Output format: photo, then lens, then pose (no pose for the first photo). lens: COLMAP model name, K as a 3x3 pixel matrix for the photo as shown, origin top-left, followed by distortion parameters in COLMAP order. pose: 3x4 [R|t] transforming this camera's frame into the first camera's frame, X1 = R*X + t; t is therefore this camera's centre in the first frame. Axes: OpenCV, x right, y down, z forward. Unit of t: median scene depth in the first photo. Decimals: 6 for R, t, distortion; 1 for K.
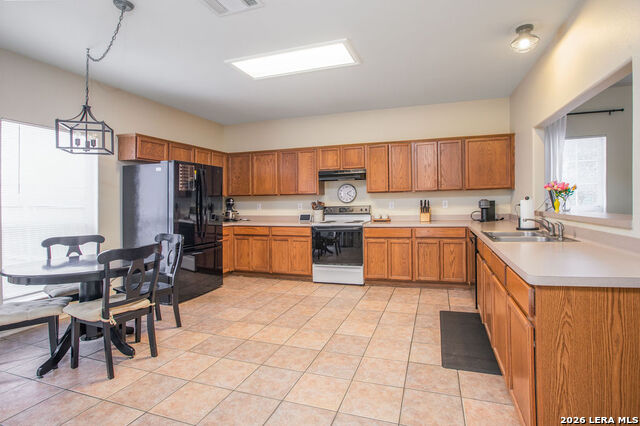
lens RADIAL K [[304.3, 0, 313.2], [0, 304.3, 202.1], [0, 0, 1]] dist [-0.035604, 0.000855]
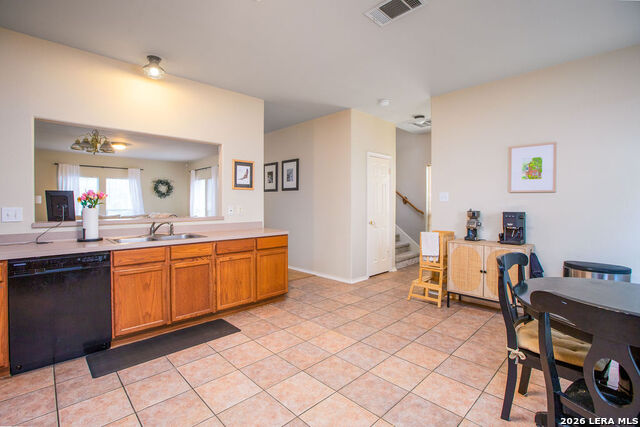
lens RADIAL K [[304.3, 0, 313.2], [0, 304.3, 202.6], [0, 0, 1]] dist [-0.035604, 0.000855]
pose [[-0.904572, 0.009669, 0.426212, -0.466548], [0.008431, 0.999953, -0.004792, -0.033486], [-0.426238, -0.000741, -0.904611, 2.096900]]
